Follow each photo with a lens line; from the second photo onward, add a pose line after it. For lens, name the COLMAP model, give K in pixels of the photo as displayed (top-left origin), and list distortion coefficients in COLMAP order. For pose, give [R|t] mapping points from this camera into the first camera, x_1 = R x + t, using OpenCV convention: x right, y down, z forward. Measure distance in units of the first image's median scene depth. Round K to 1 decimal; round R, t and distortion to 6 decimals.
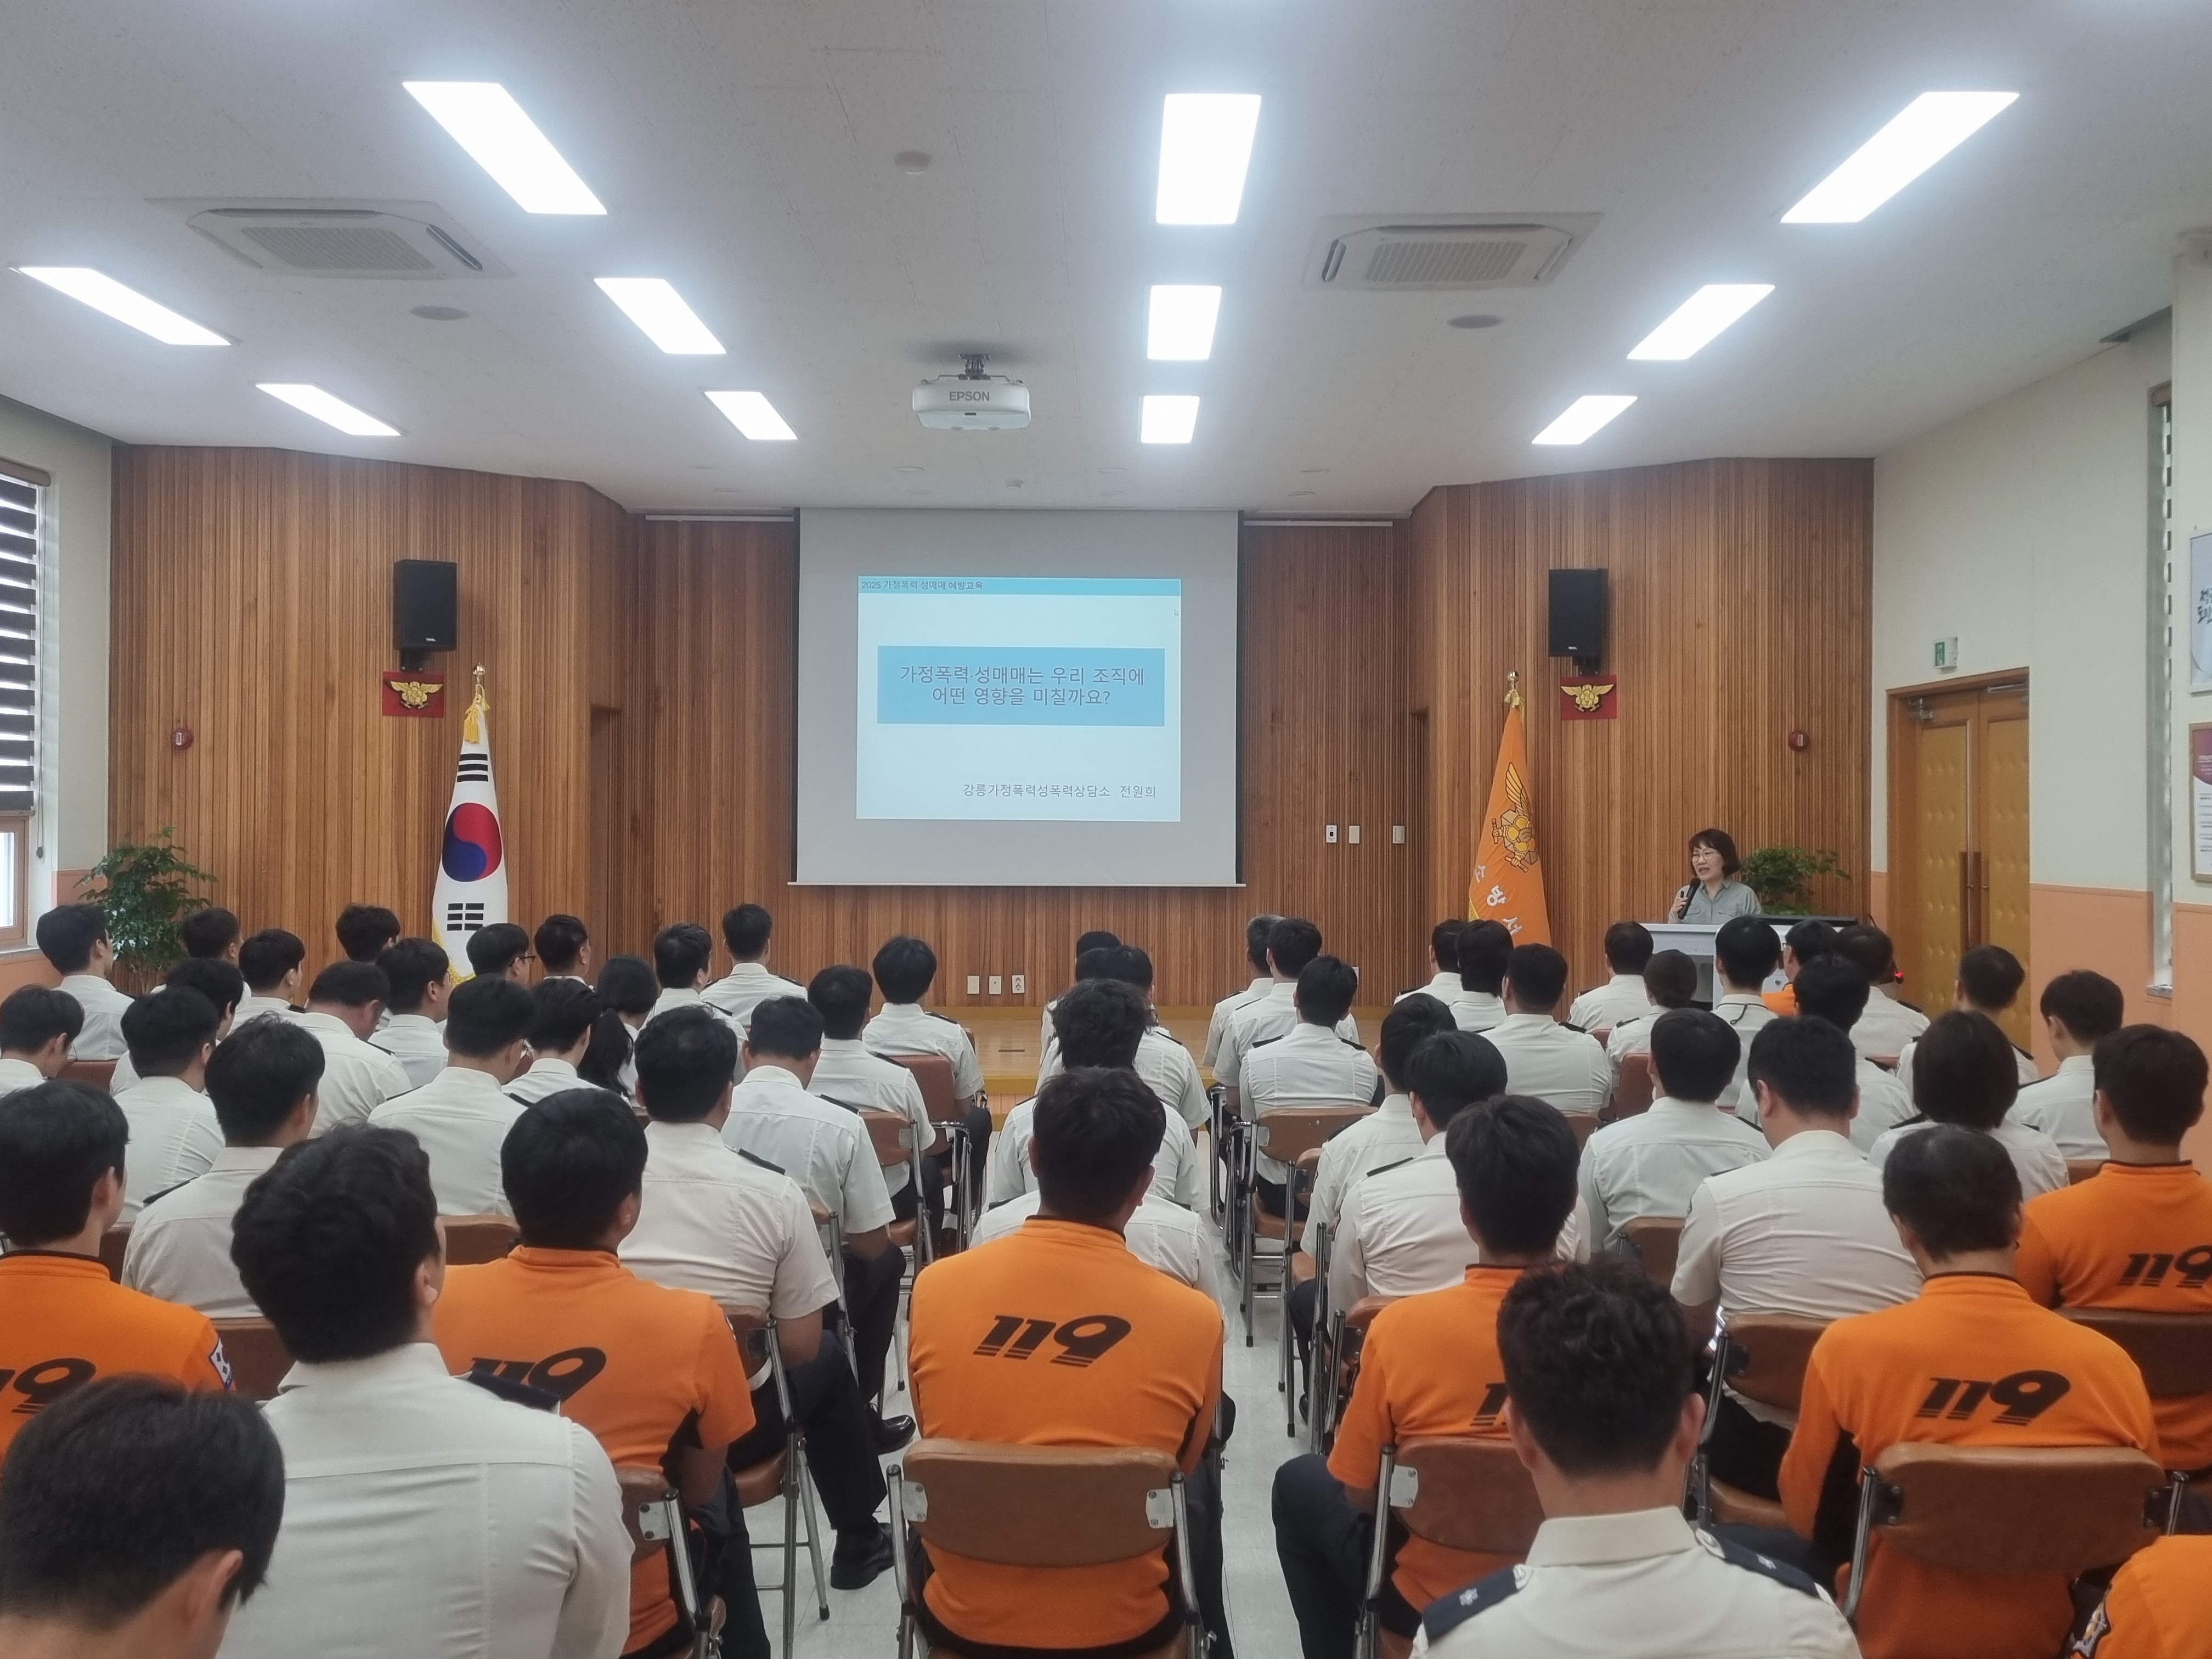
lens RADIAL K [[1925.4, 0, 1133.6], [0, 1925.4, 777.4], [0, 0, 1]] dist [0.001903, -0.010800]
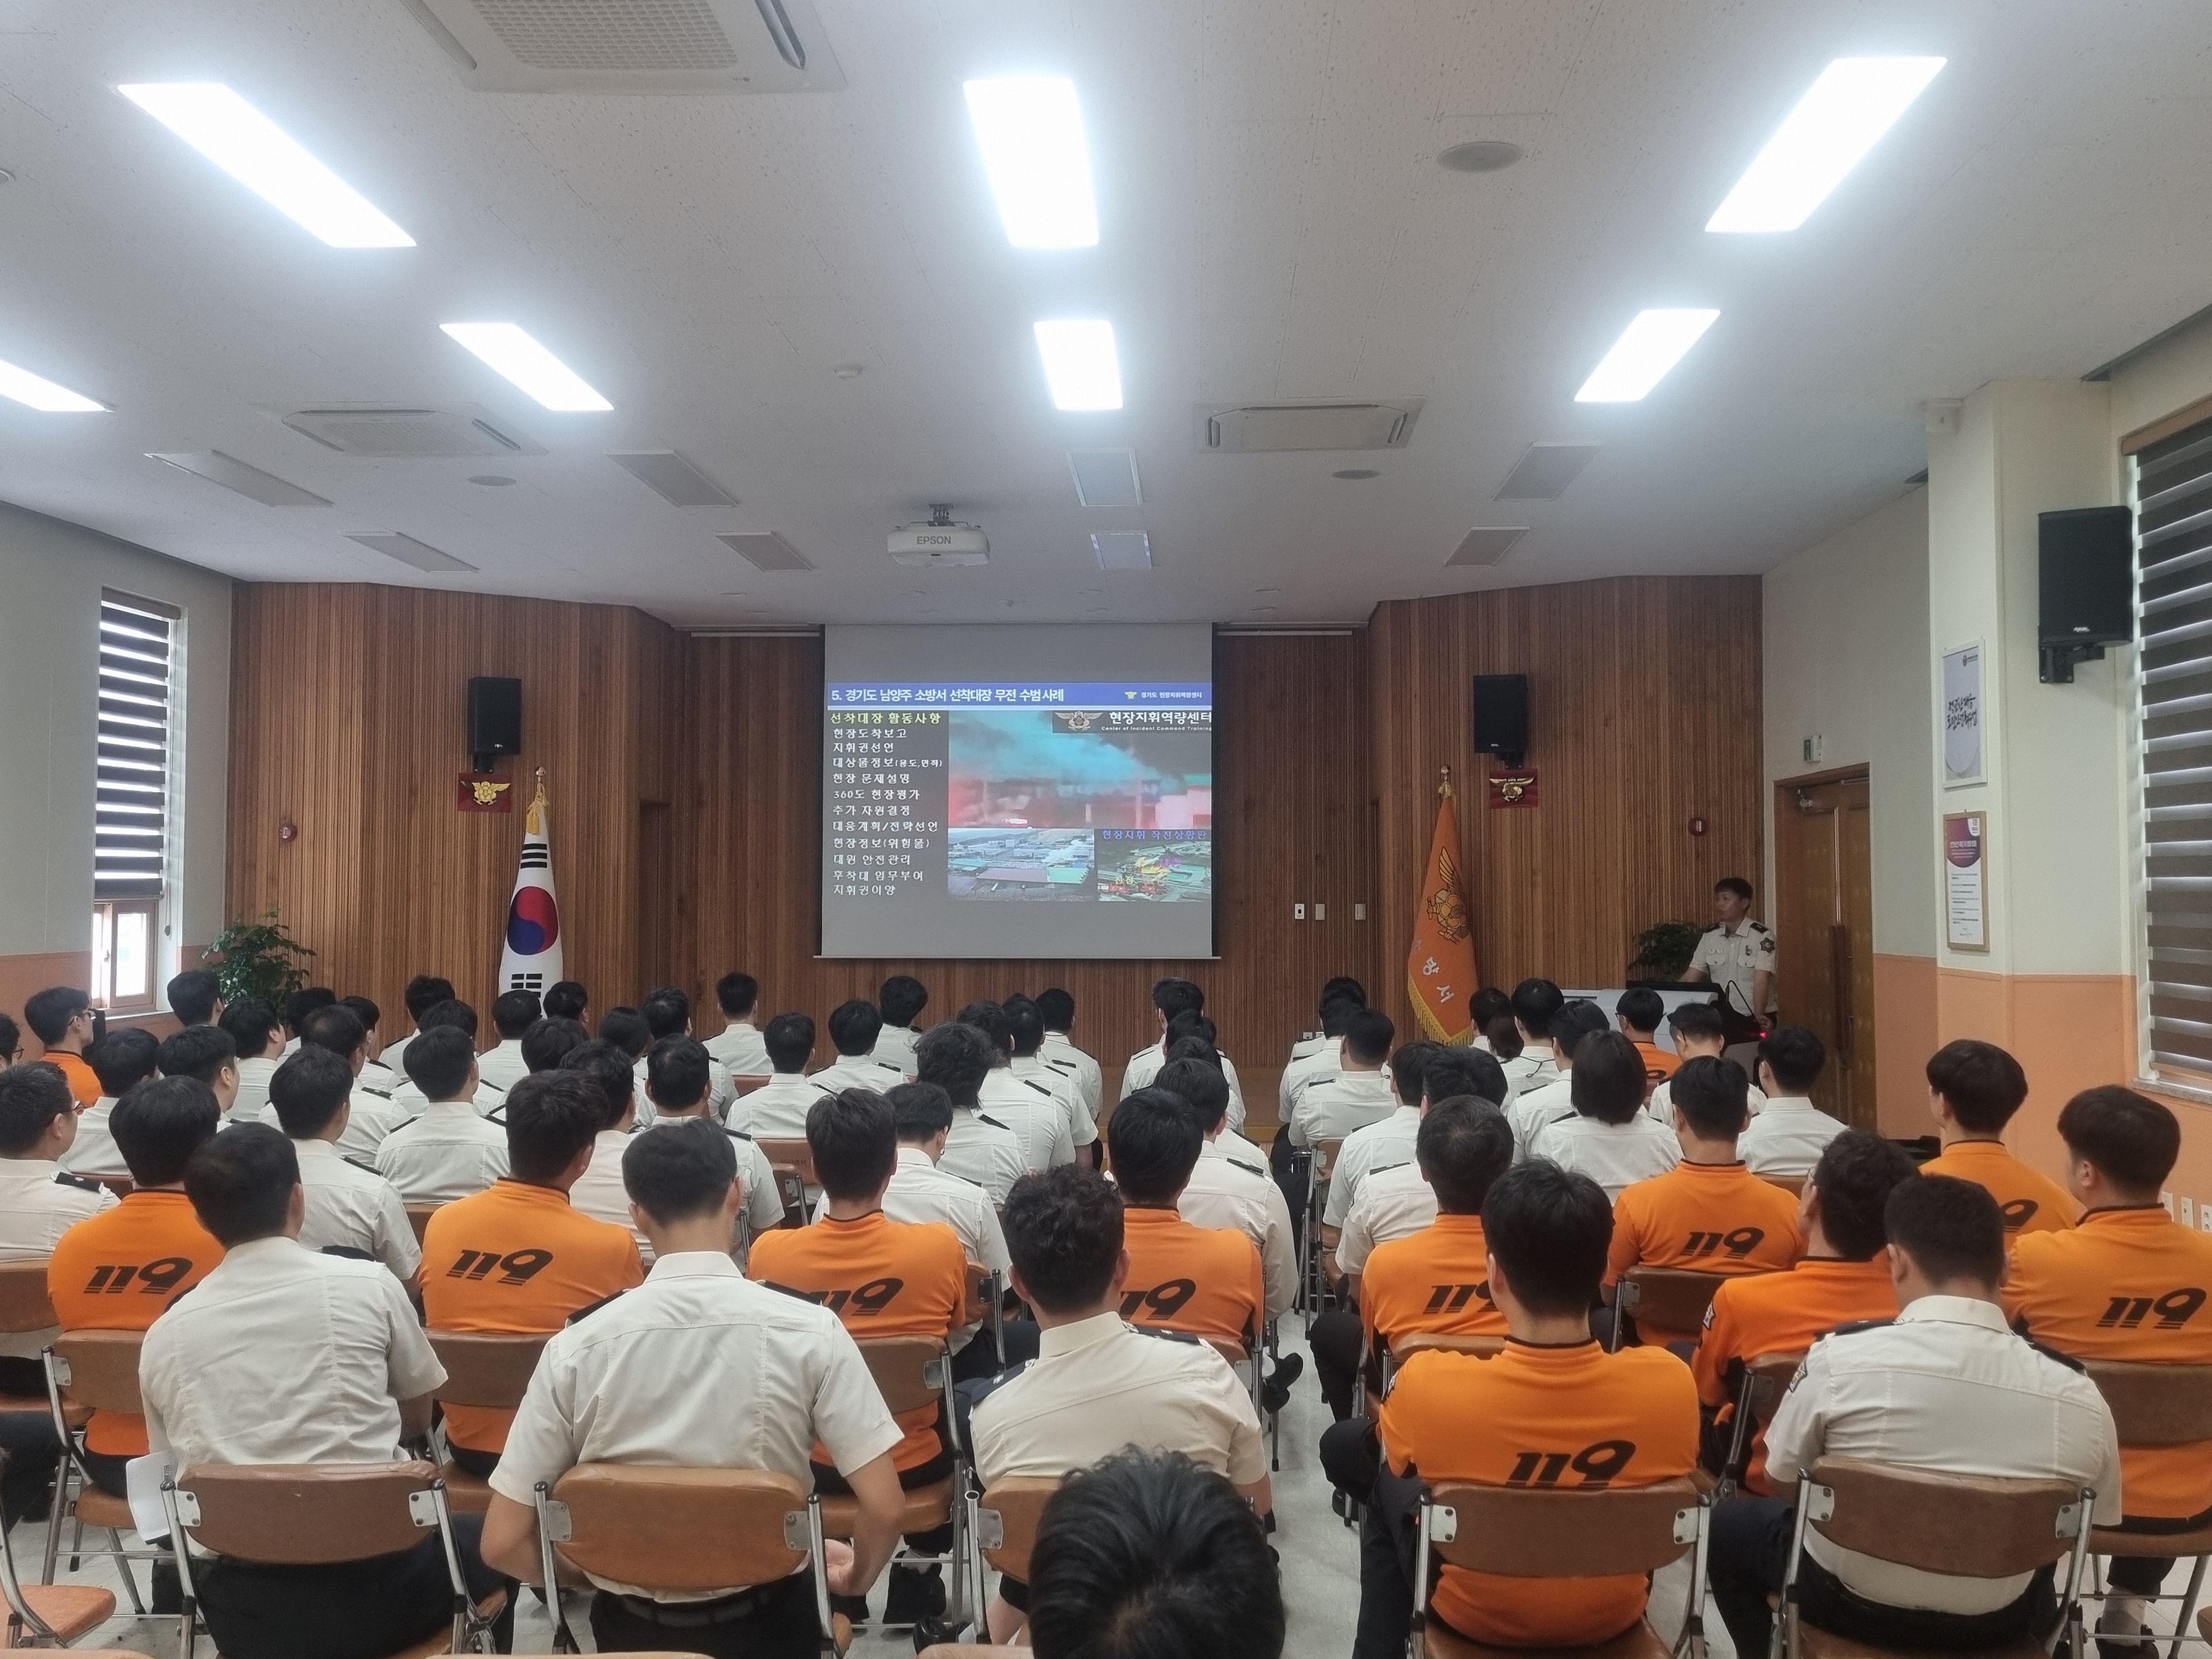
lens RADIAL K [[1845.2, 0, 1108.3], [0, 1845.2, 789.3], [0, 0, 1]] dist [-0.001223, 0.001330]
pose [[0.998526, -0.006294, -0.053911, 0.061075], [0.004352, 0.999340, -0.036064, -0.003760], [0.054103, 0.035776, 0.997894, -0.087923]]
